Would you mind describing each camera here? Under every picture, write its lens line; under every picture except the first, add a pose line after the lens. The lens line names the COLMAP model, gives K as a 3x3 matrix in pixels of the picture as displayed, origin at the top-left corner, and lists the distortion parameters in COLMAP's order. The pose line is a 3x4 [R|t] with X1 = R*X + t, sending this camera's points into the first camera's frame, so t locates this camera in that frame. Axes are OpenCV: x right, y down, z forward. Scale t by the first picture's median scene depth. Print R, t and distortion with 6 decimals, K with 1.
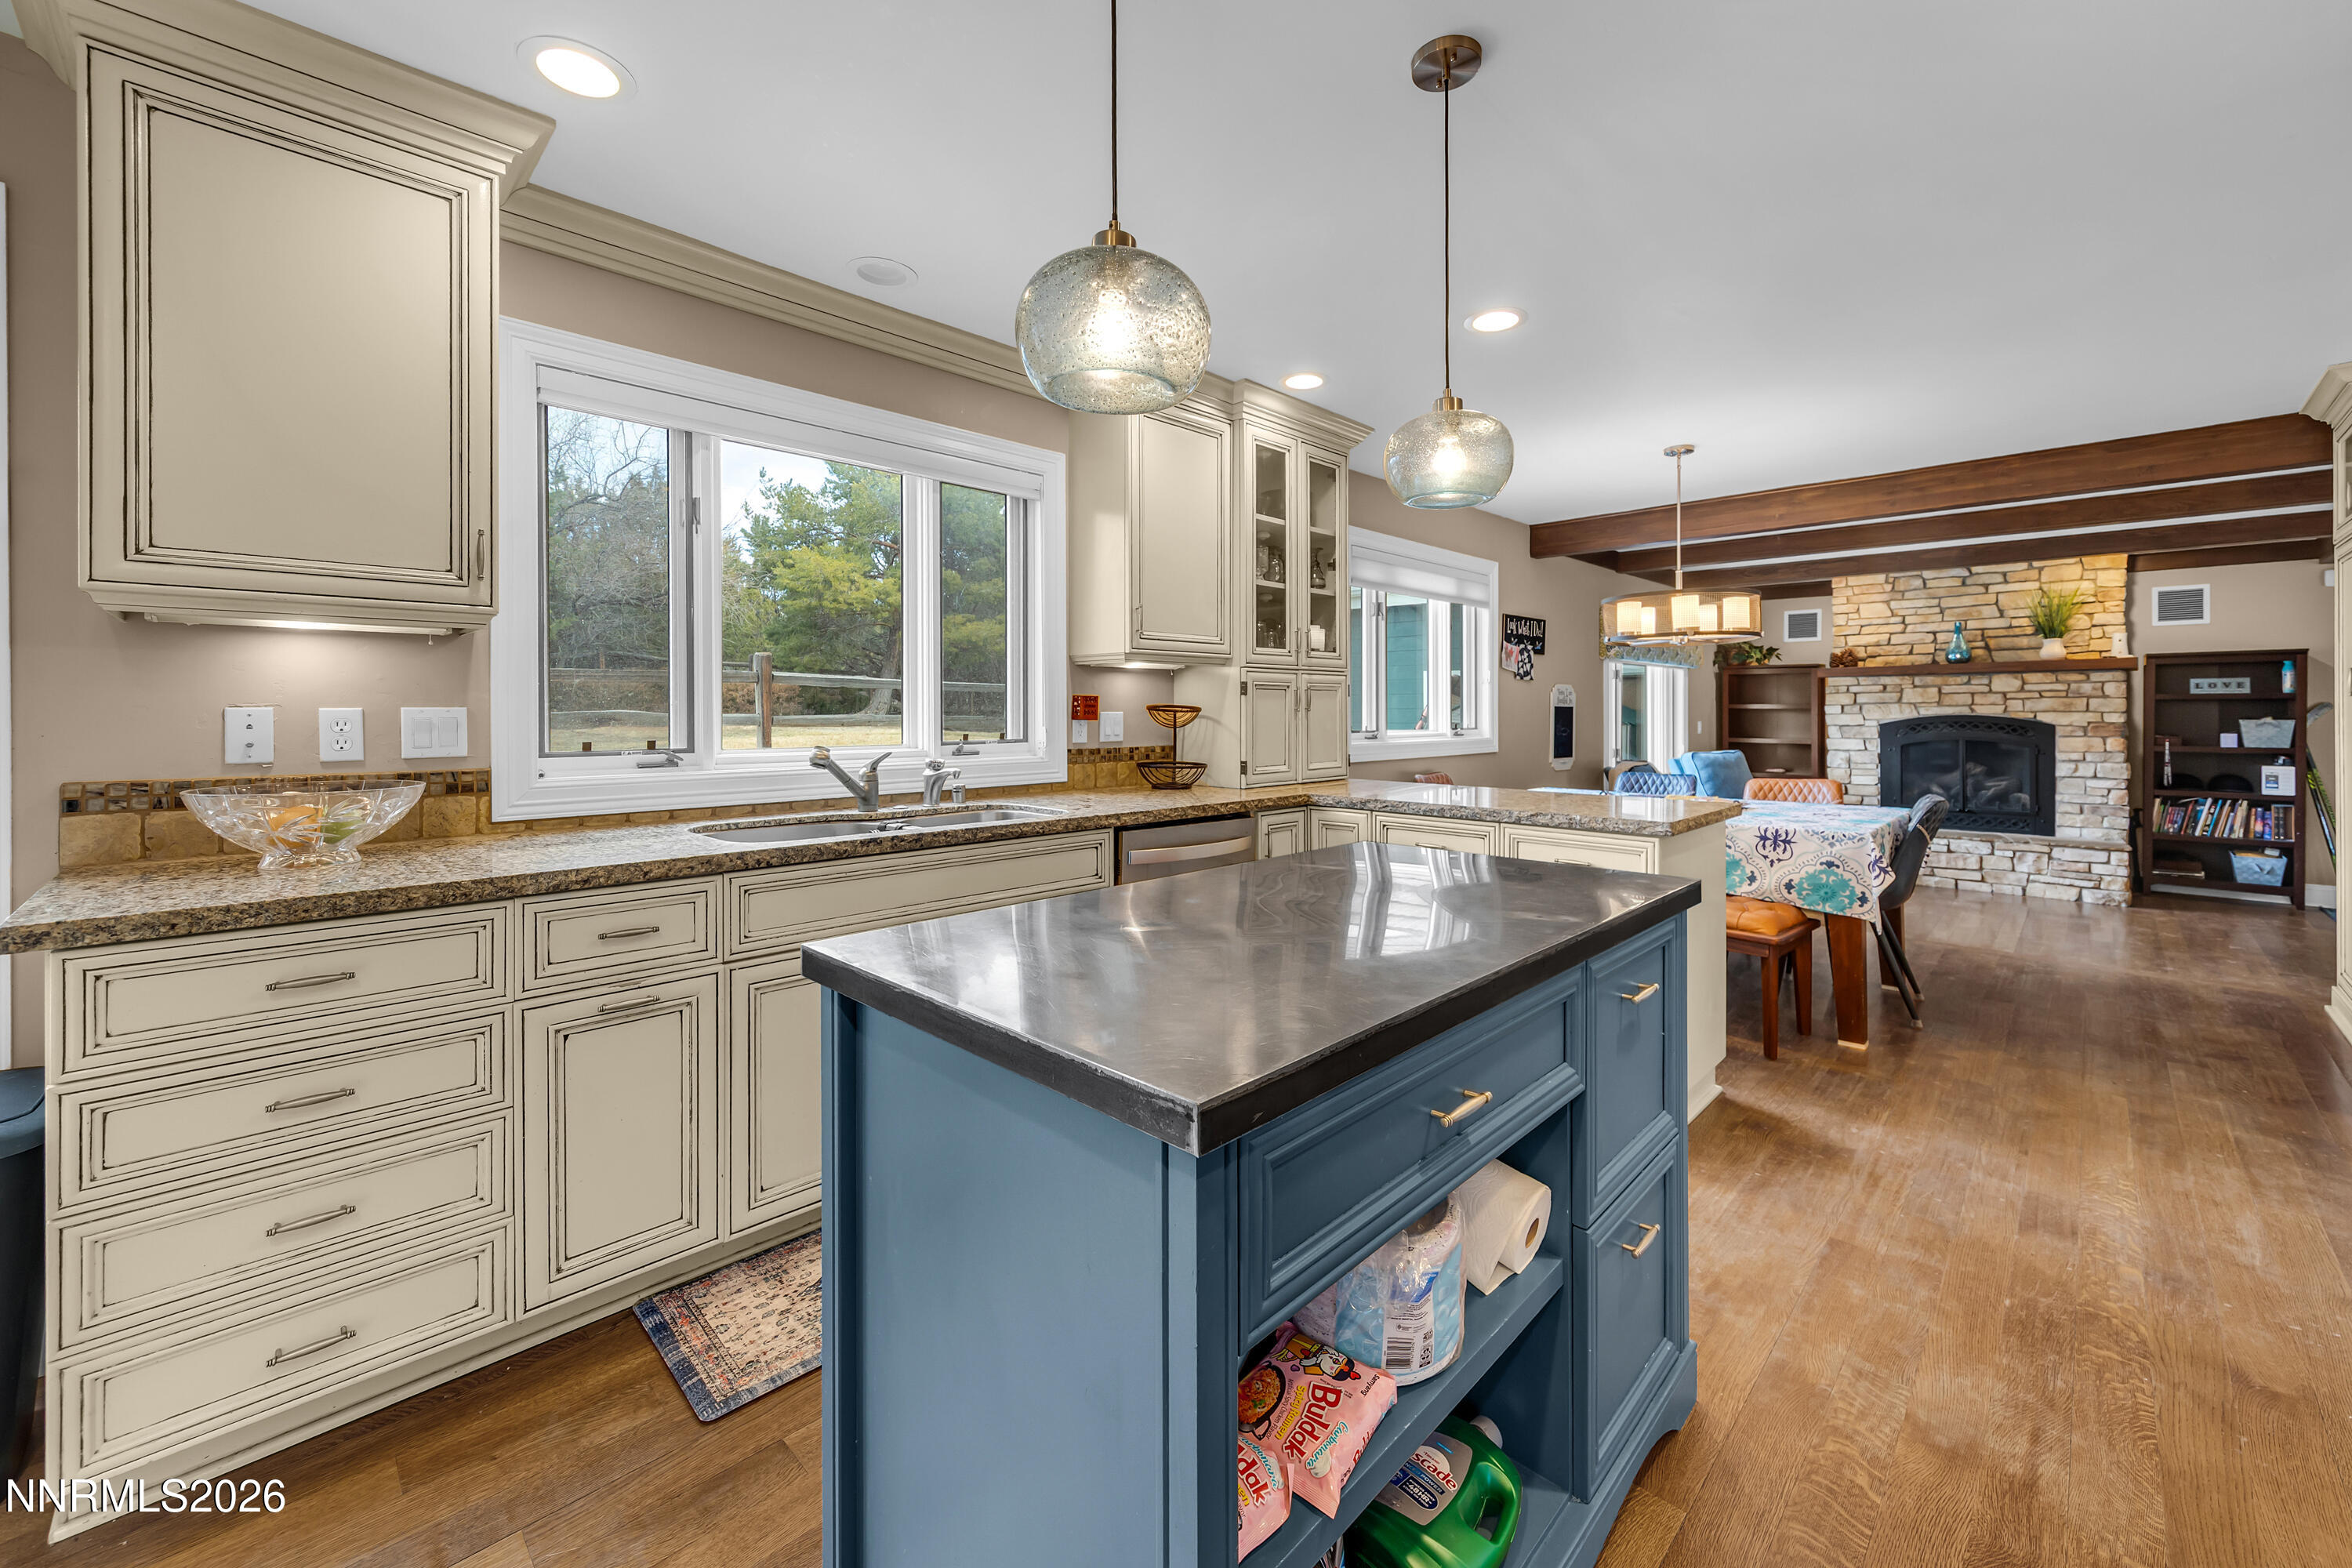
lens RADIAL K [[905.7, 0, 1182.2], [0, 905.7, 718.7], [0, 0, 1]] dist [0.001907, 0.000078]
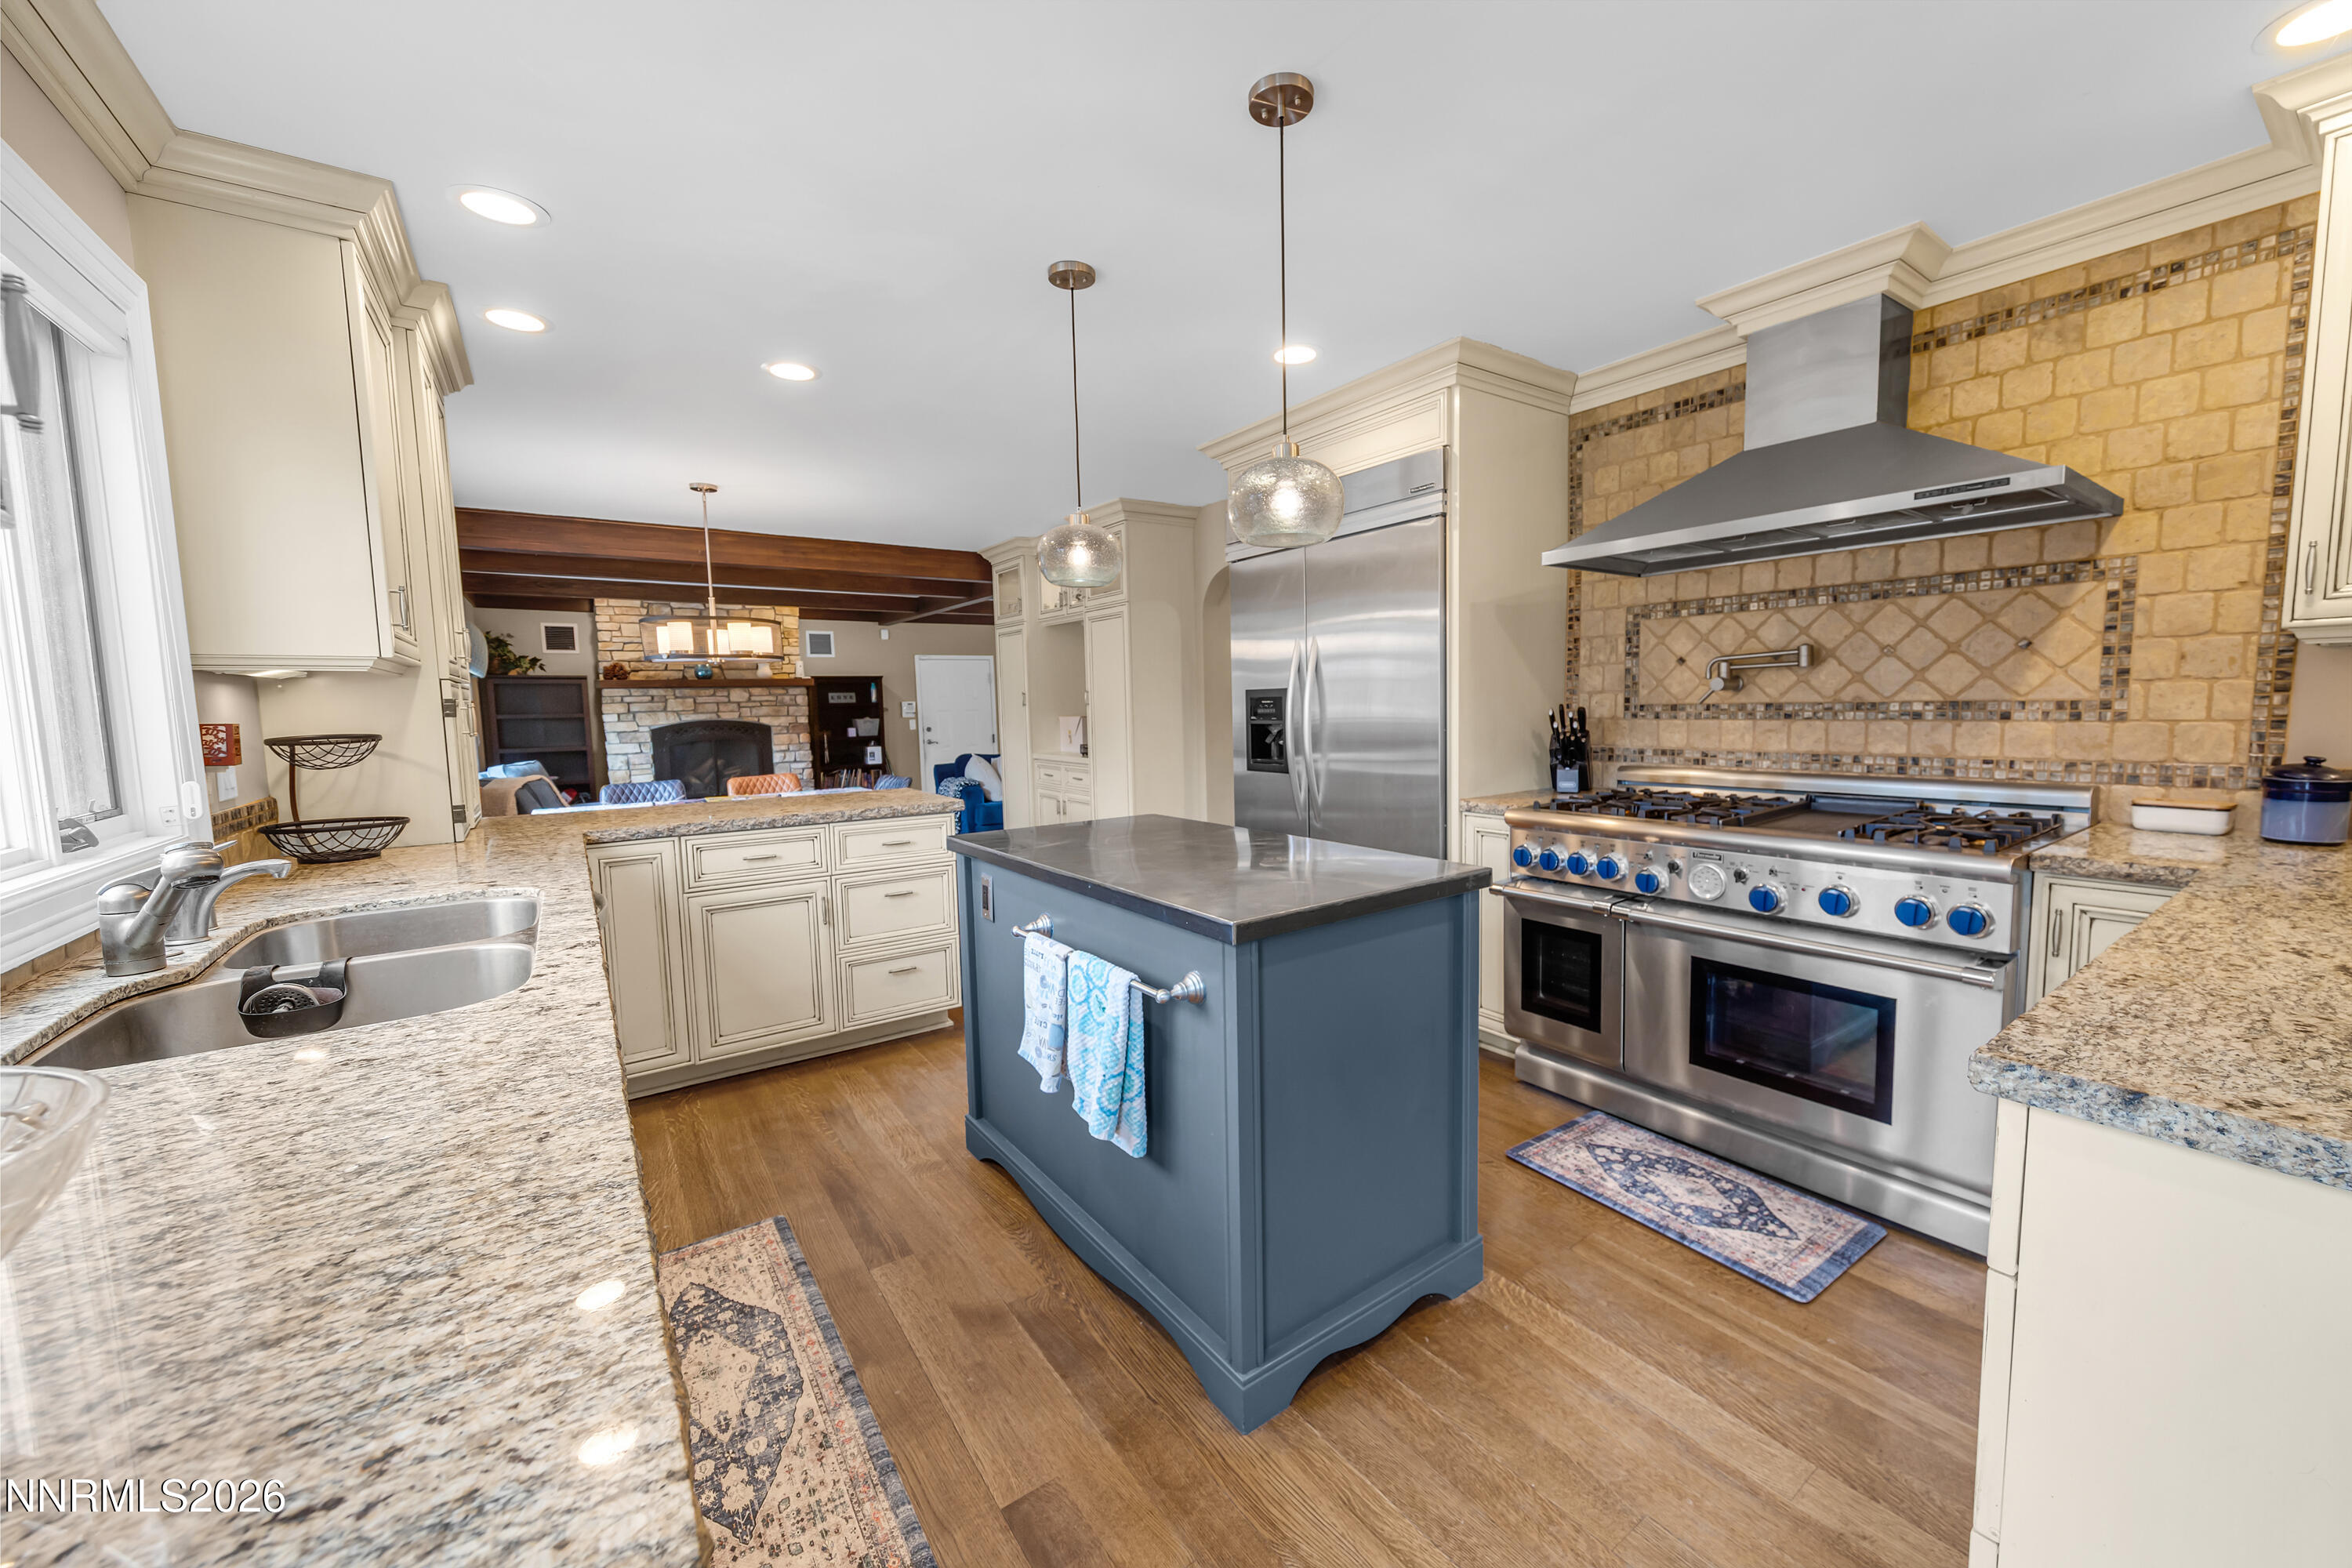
lens RADIAL K [[905.7, 0, 1183.7], [0, 905.7, 783.3], [0, 0, 1]] dist [0.001907, 0.000078]
pose [[0.174228, -0.092249, 0.980375, -0.296406], [0.028021, 0.995664, 0.088707, -0.011259], [-0.984307, 0.012016, 0.176057, 0.146694]]
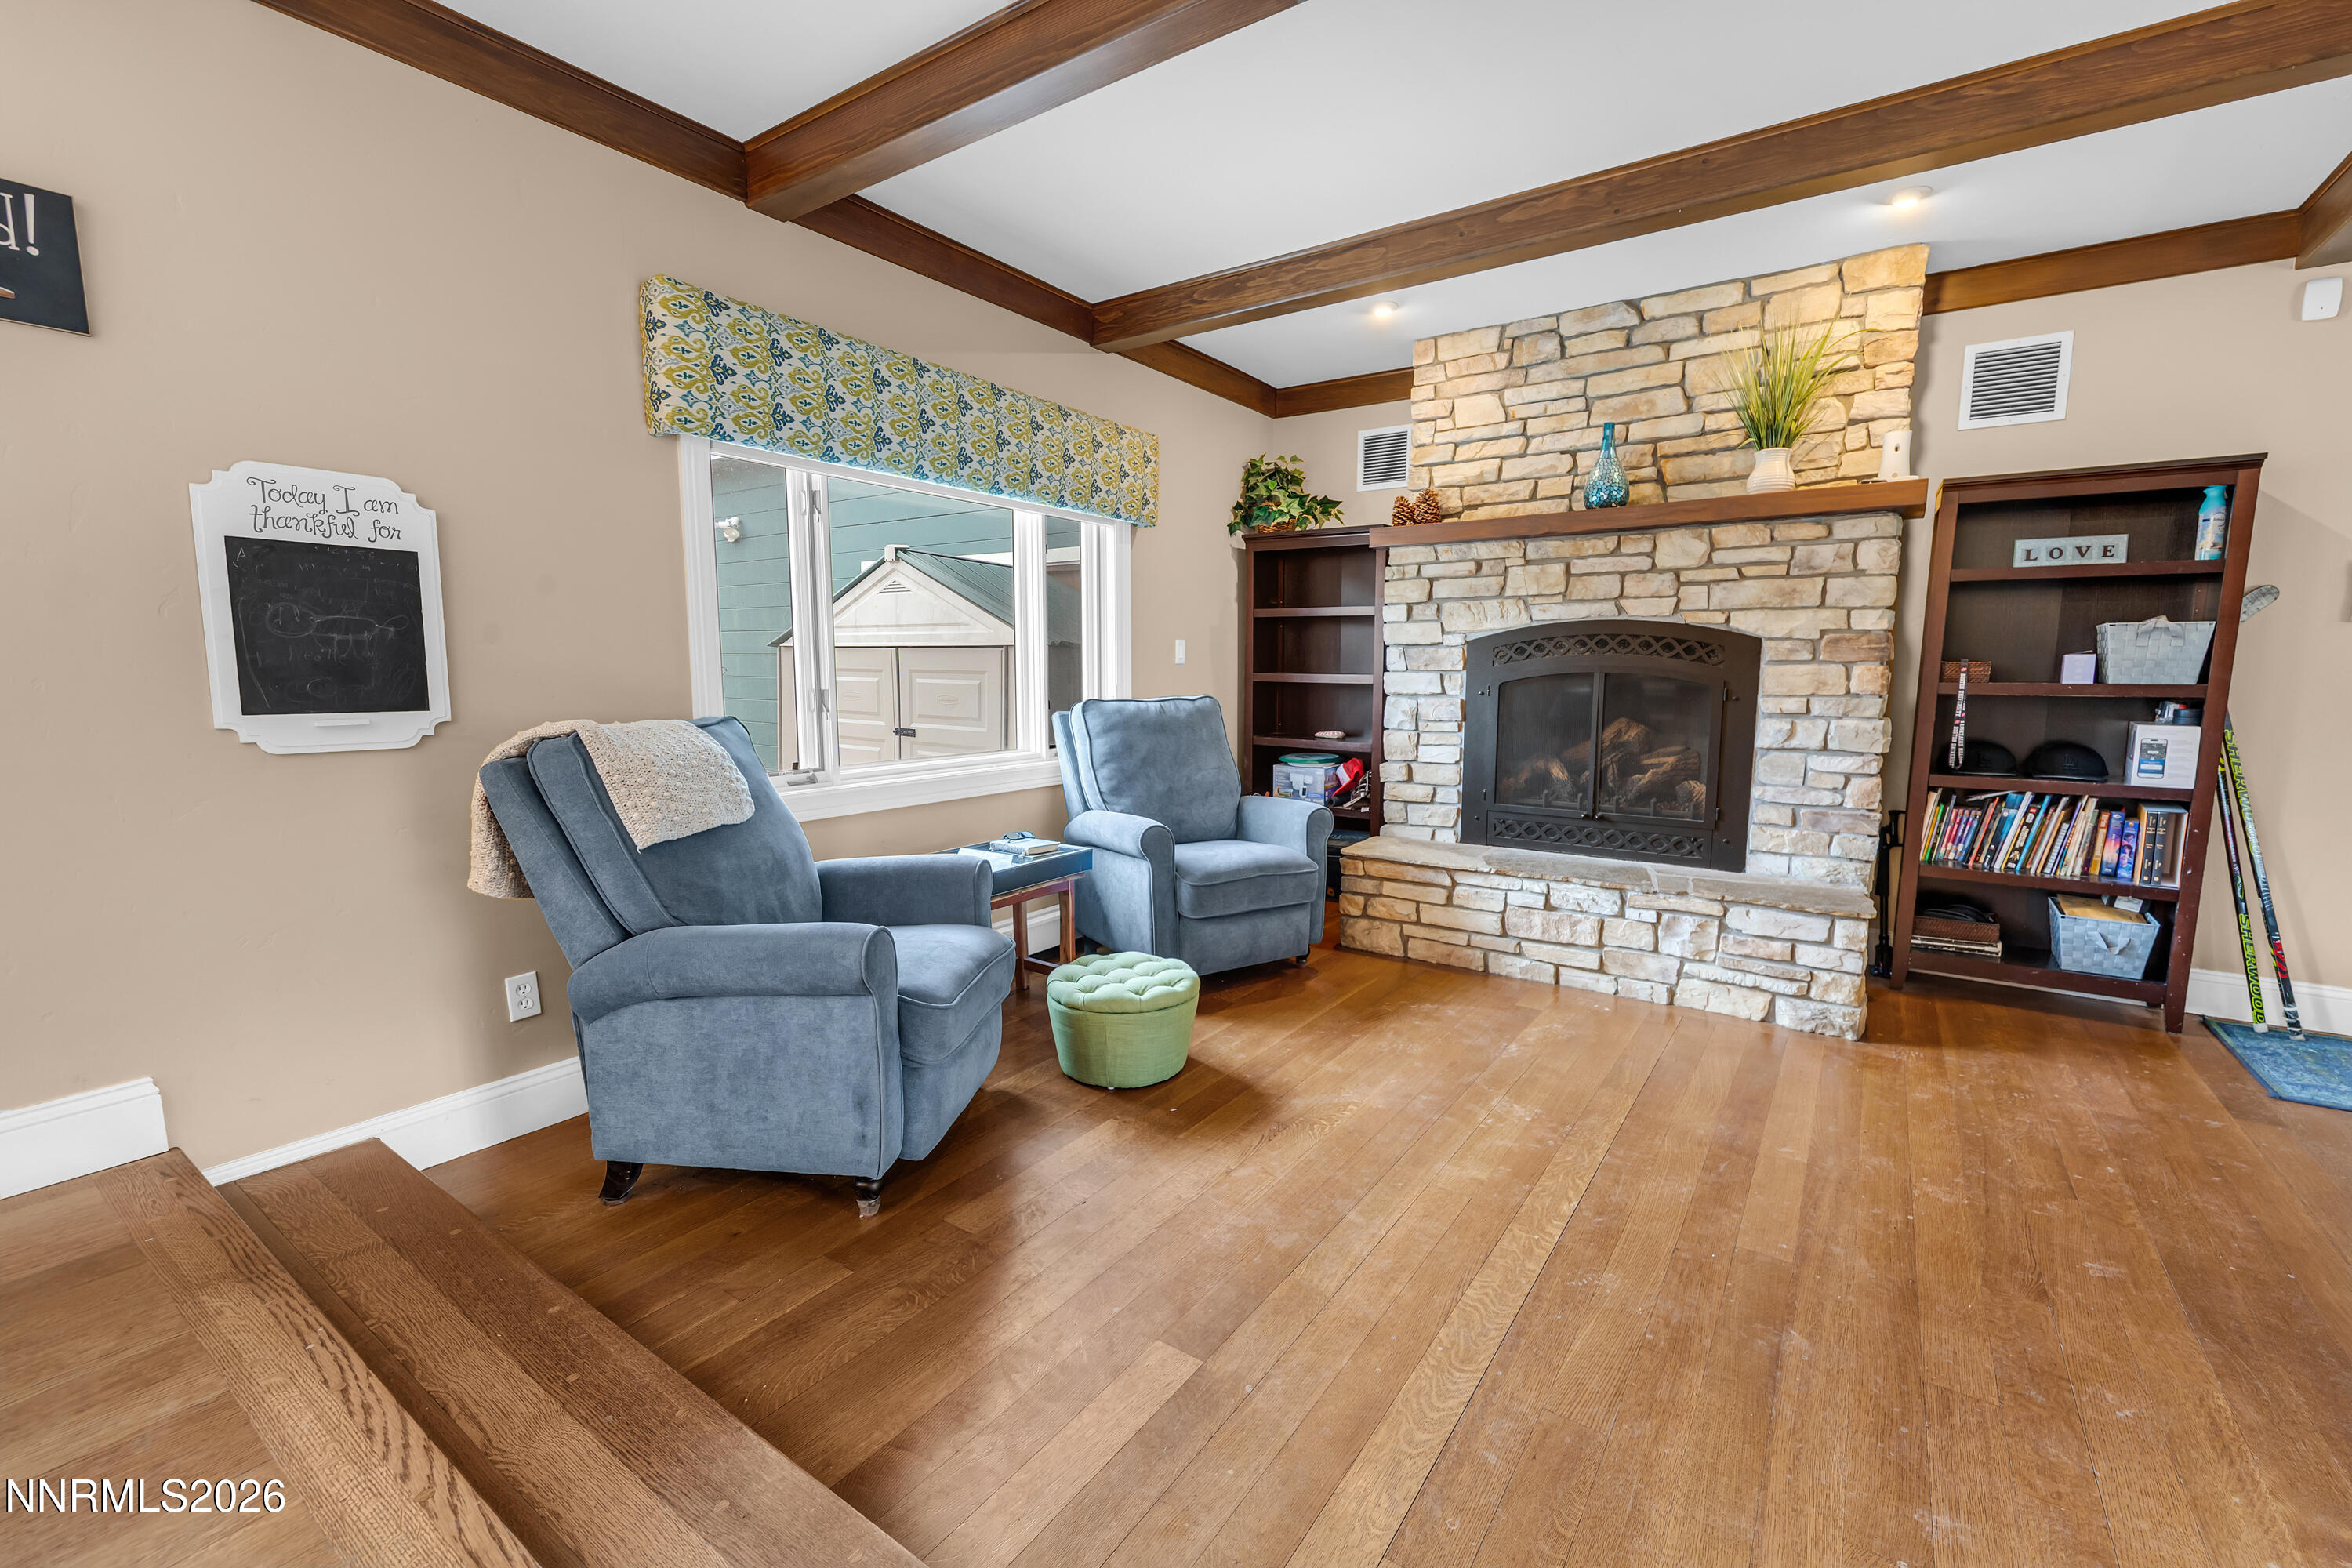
lens RADIAL K [[1040.0, 0, 1142.2], [0, 1040.0, 793.1], [0, 0, 1]] dist [0.005834, -0.000016]
pose [[0.983342, -0.018918, 0.180776, 0.570476], [-0.003201, 0.992612, 0.121289, 0.022930], [-0.181735, -0.119848, 0.976017, 0.544100]]
